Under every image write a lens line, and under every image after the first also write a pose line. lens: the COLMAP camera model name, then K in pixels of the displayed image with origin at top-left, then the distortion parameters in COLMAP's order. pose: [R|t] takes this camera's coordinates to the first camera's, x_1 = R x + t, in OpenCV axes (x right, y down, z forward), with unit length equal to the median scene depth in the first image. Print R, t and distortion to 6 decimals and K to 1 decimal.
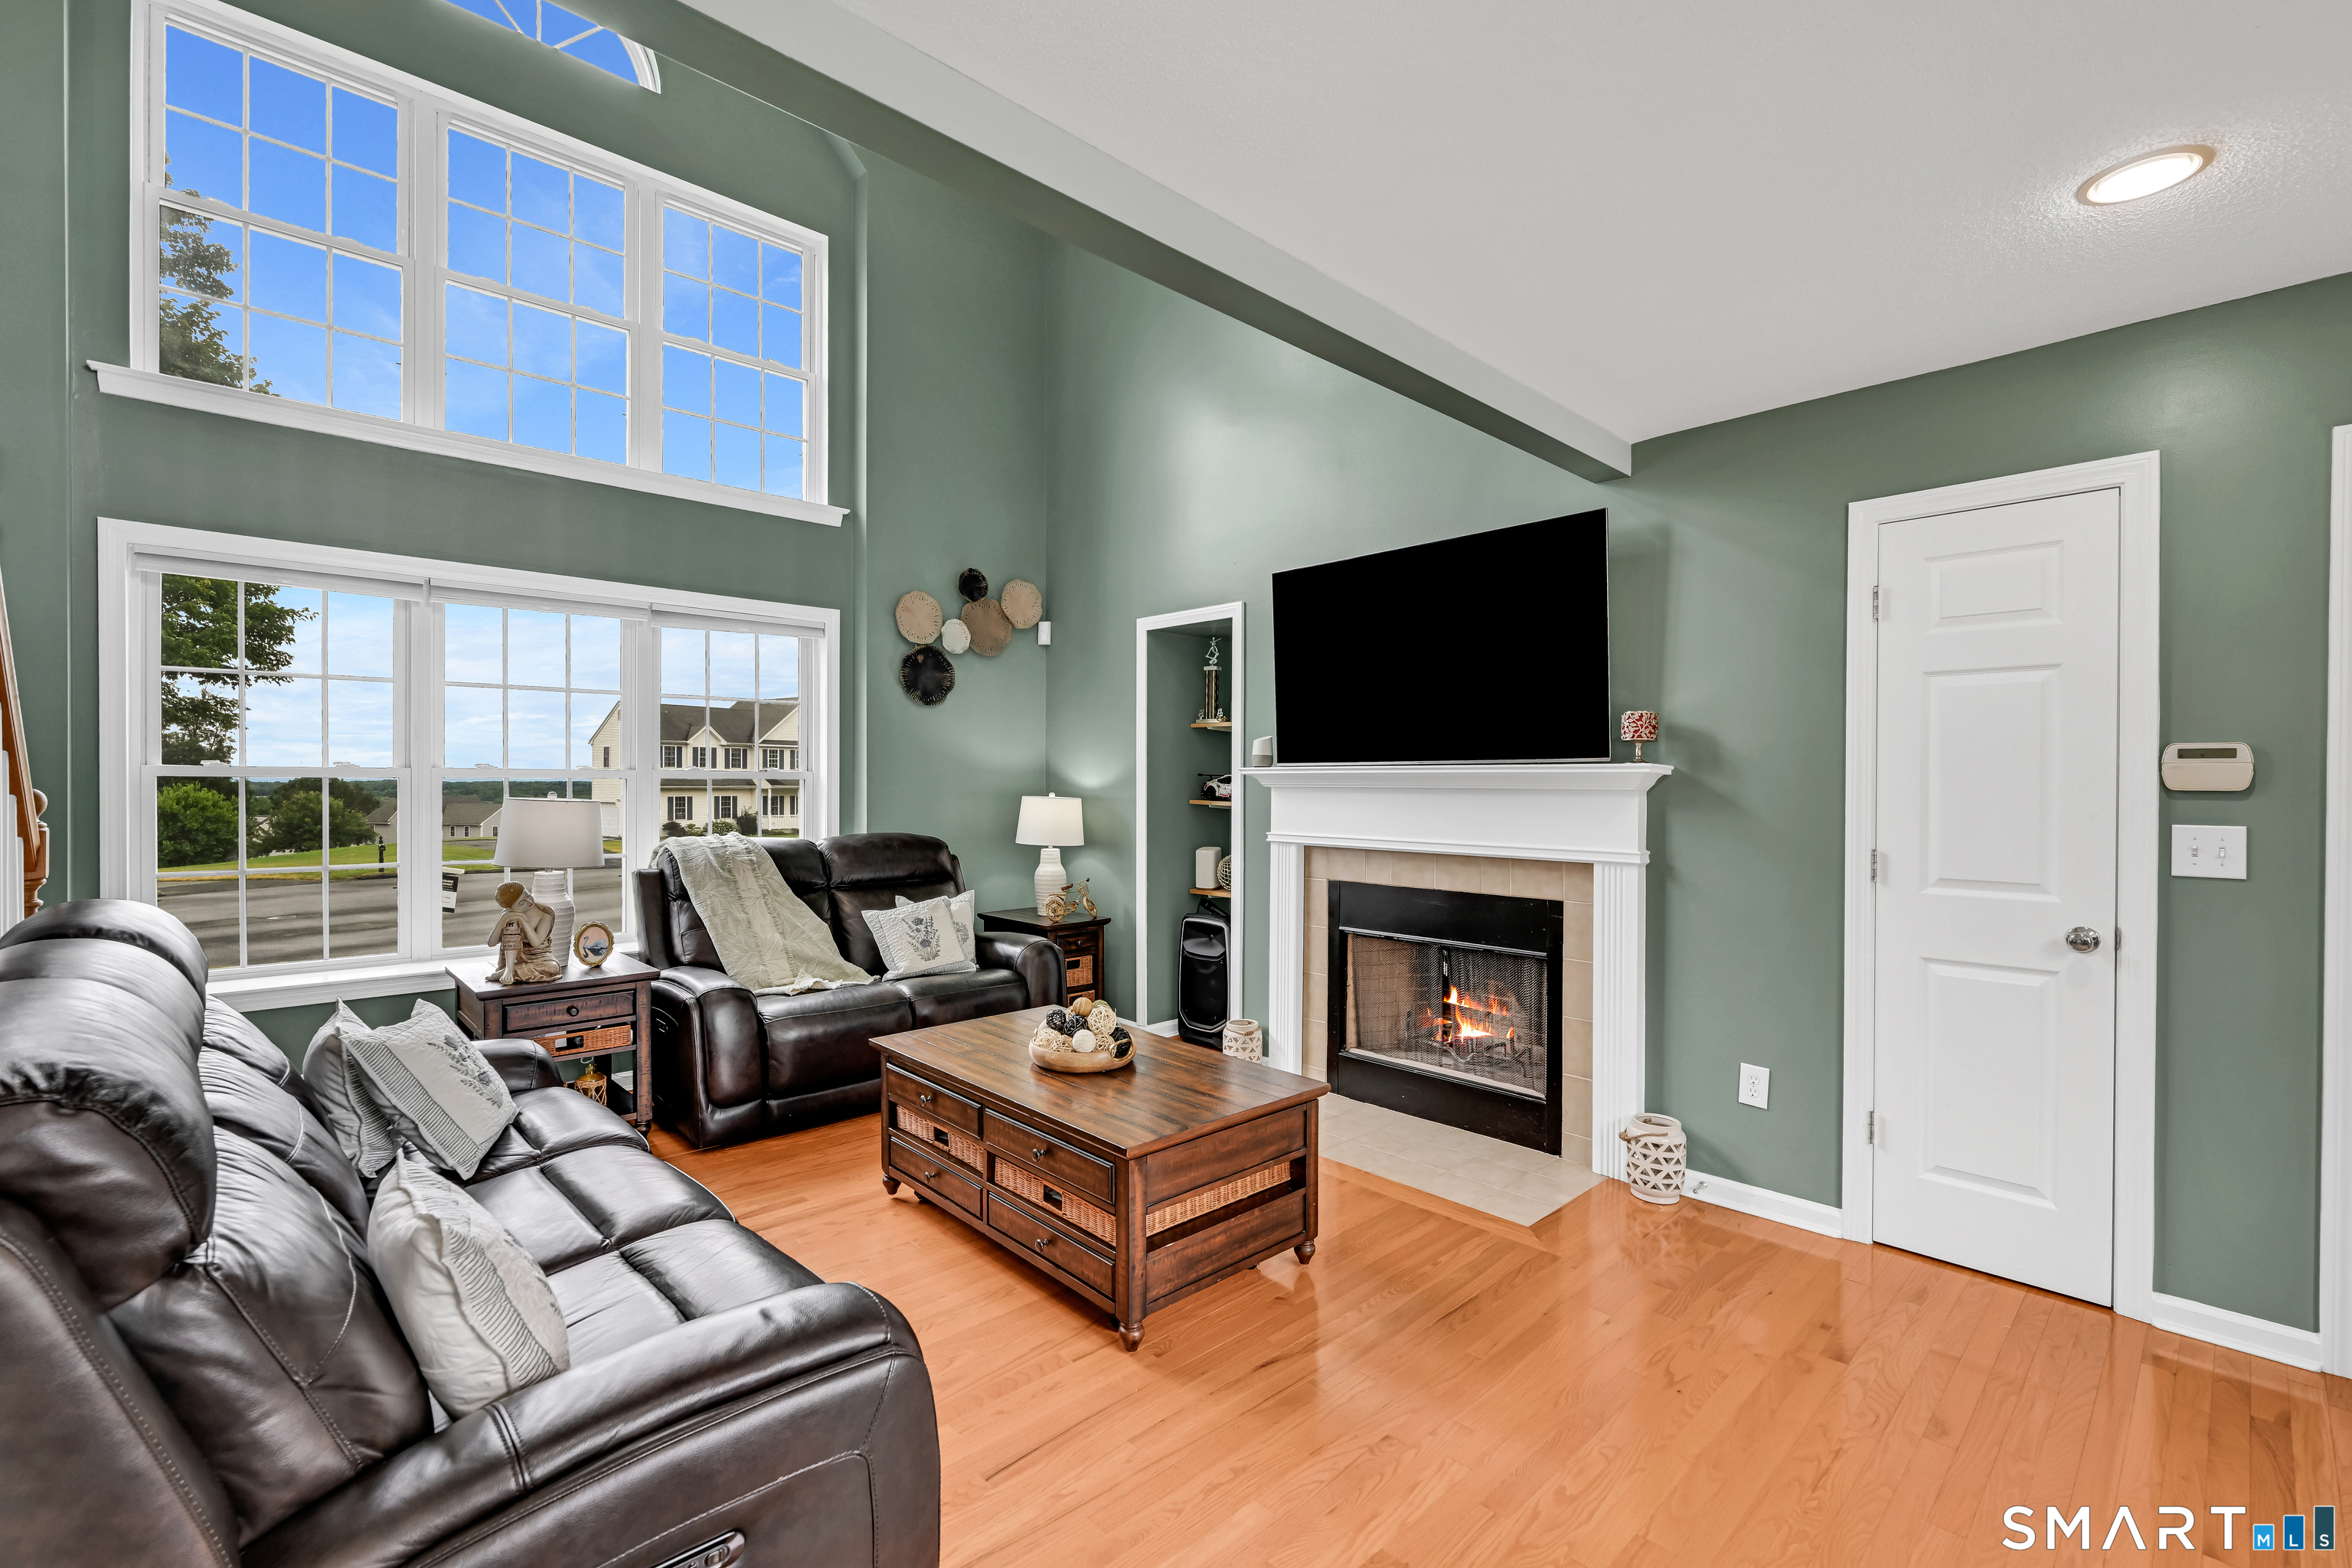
lens RADIAL K [[1024.6, 0, 1177.3], [0, 1024.6, 790.1], [0, 0, 1]] dist [0.001332, -0.000526]
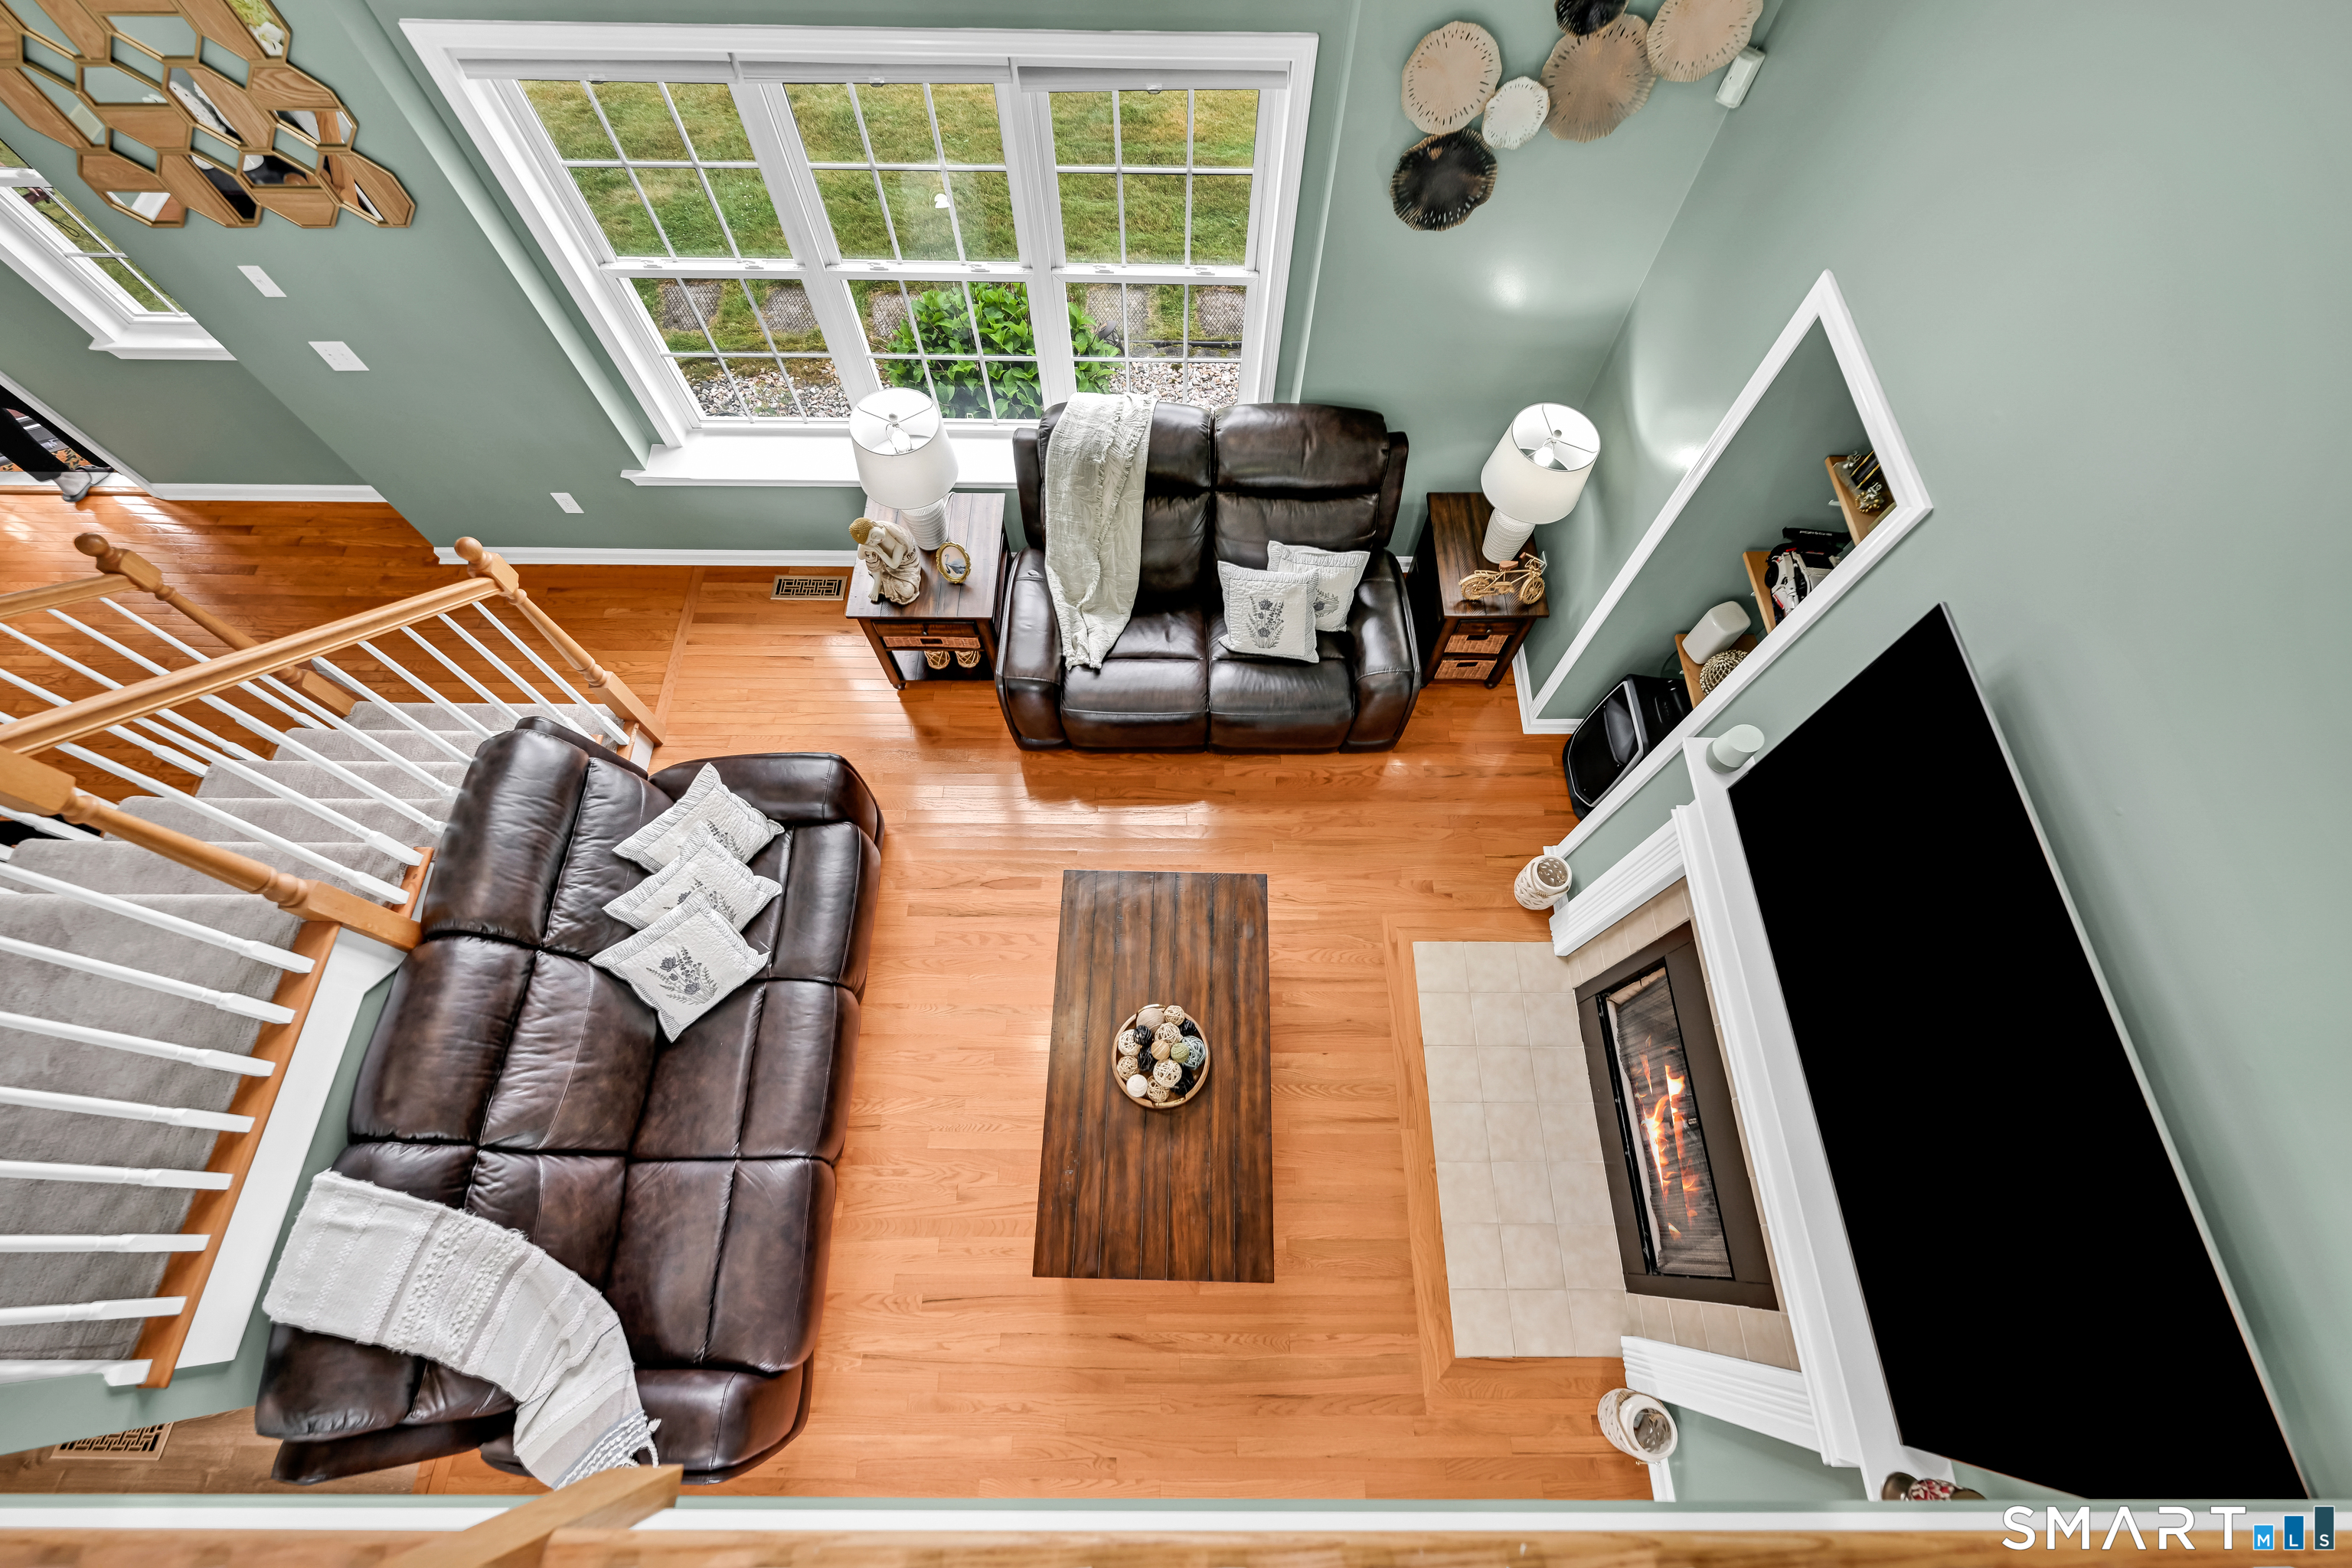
lens RADIAL K [[945.7, 0, 1184.9], [0, 945.7, 783.6], [0, 0, 1]] dist [0.001696, -0.000483]
pose [[0.723554, 0.626278, -0.290250, 0.024572], [-0.015571, 0.435191, 0.900203, -0.515021], [0.690092, -0.646826, 0.324636, 0.580871]]
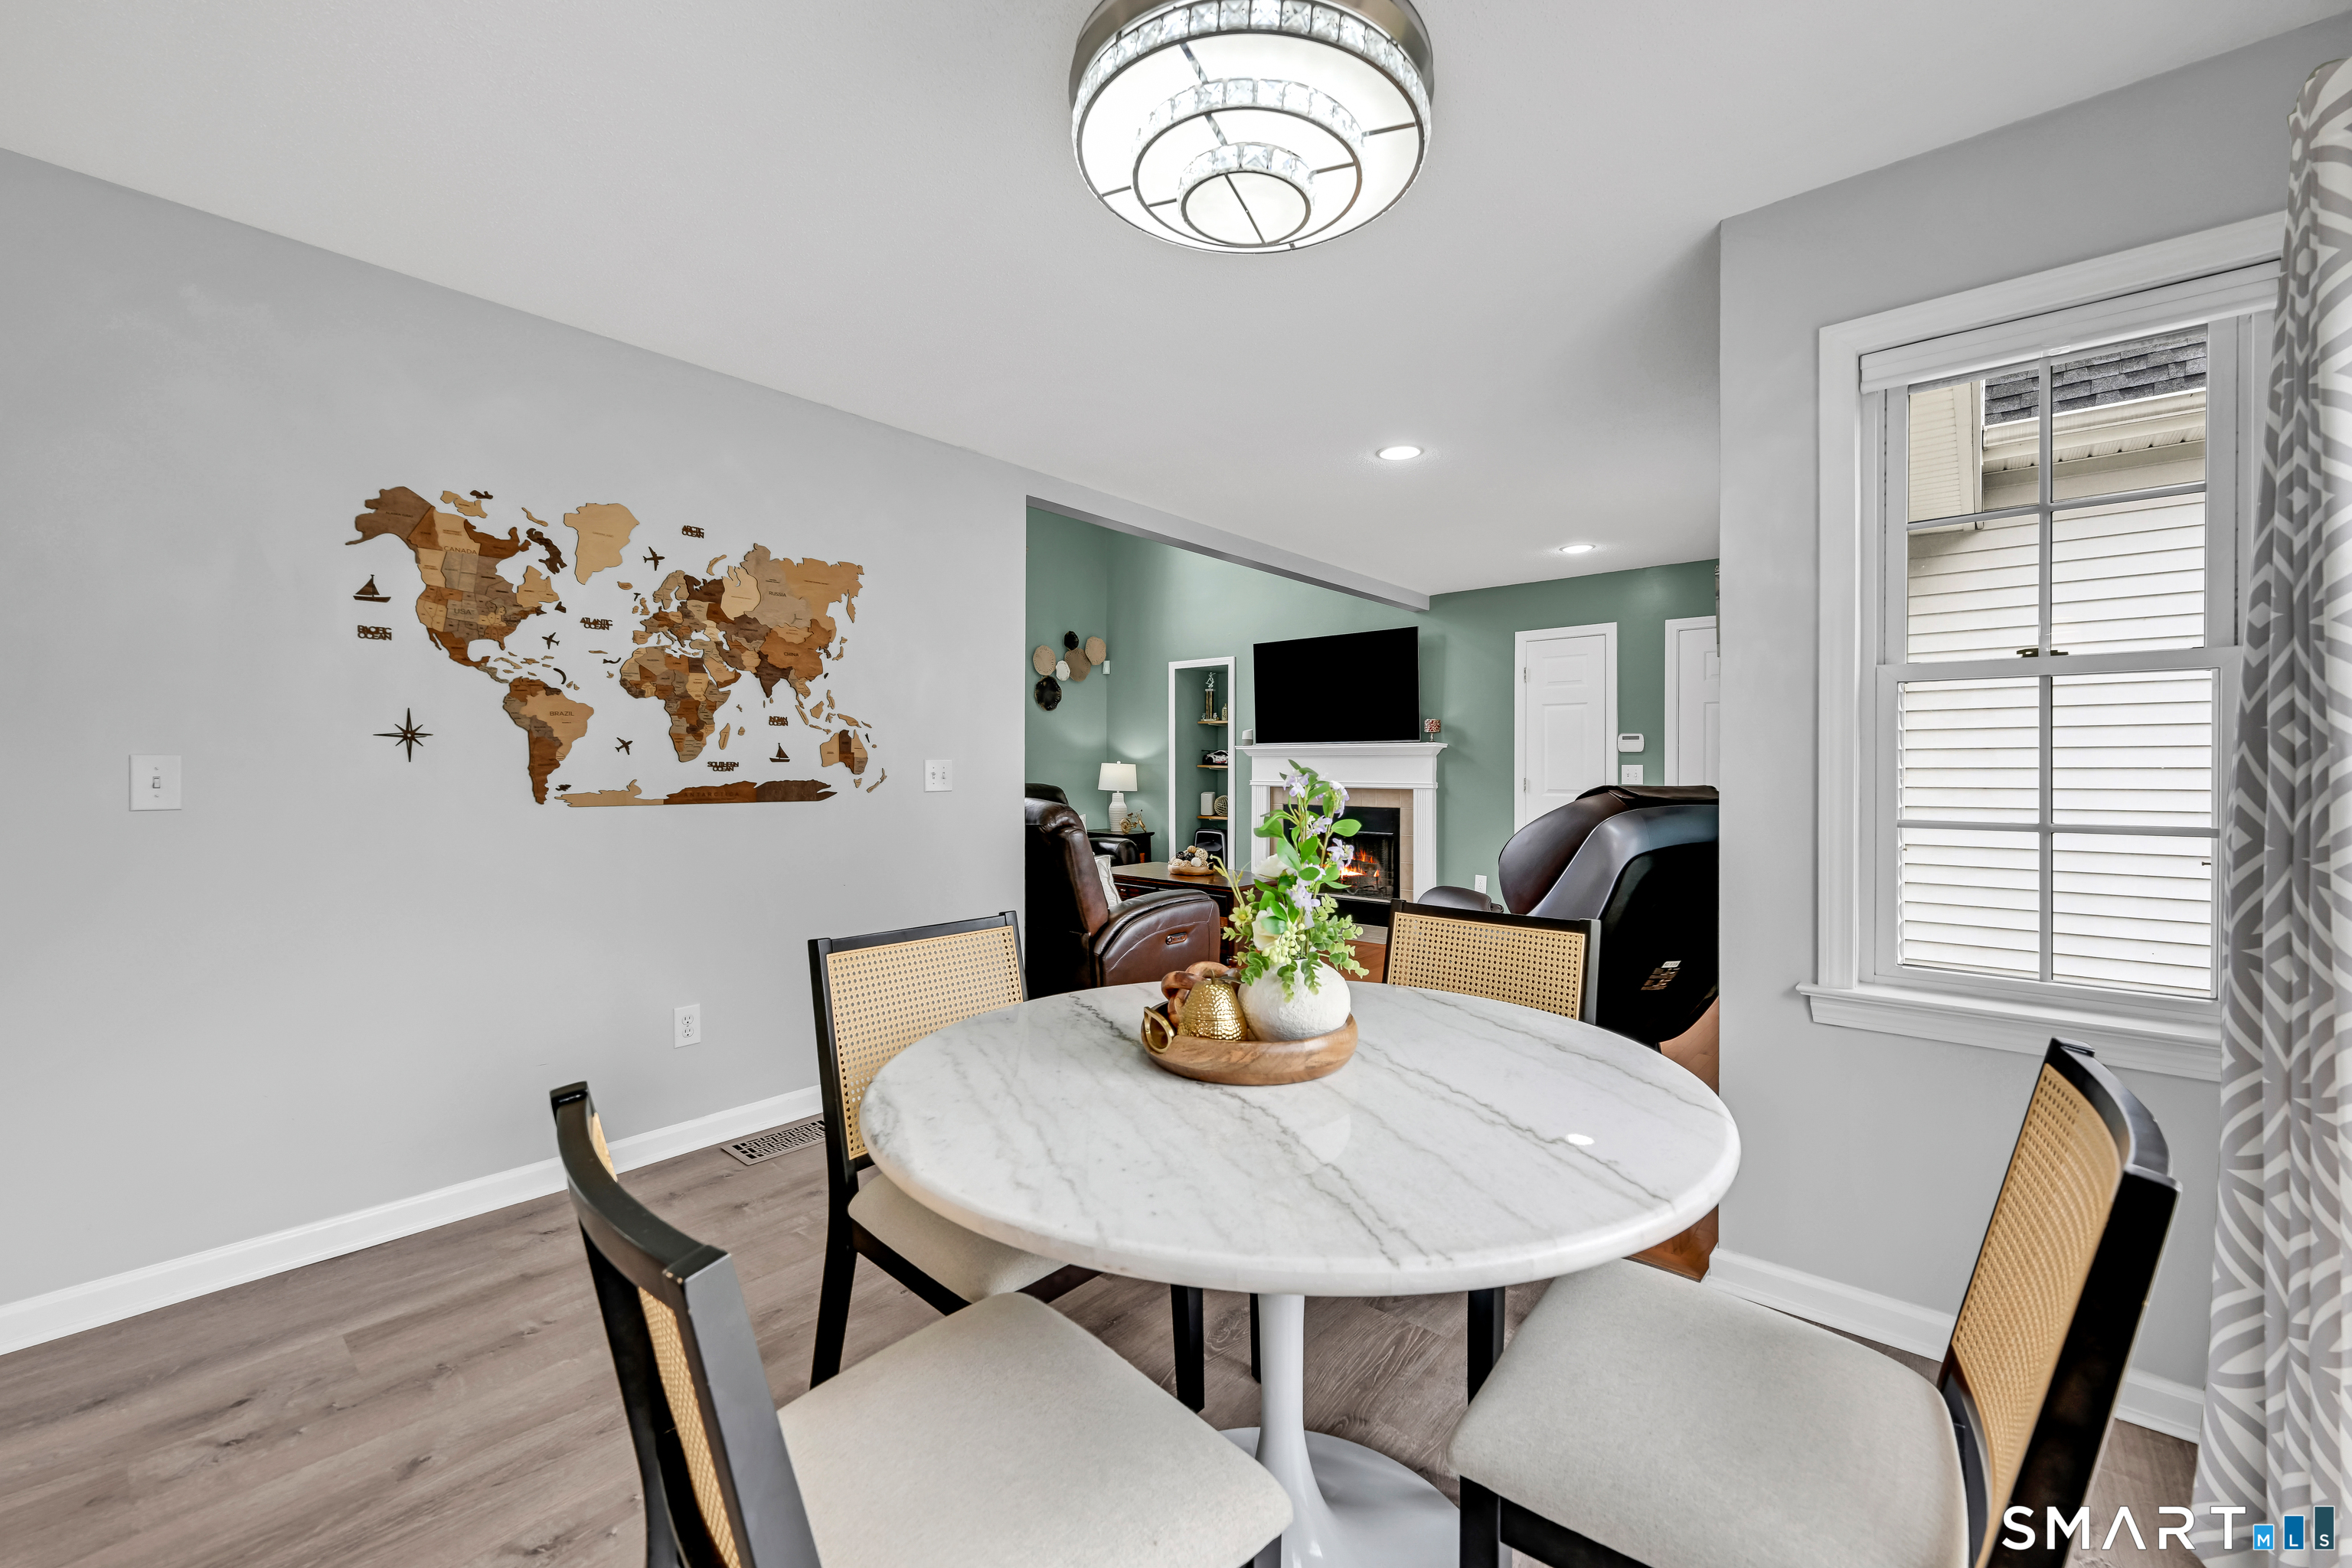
lens RADIAL K [[945.7, 0, 1151.9], [0, 945.7, 771.0], [0, 0, 1]] dist [0.001696, -0.000483]
pose [[0.997087, -0.004016, 0.076166, -0.221298], [0.004047, 0.999992, -0.000247, 0.023686], [-0.076164, 0.000554, 0.997095, -0.711551]]
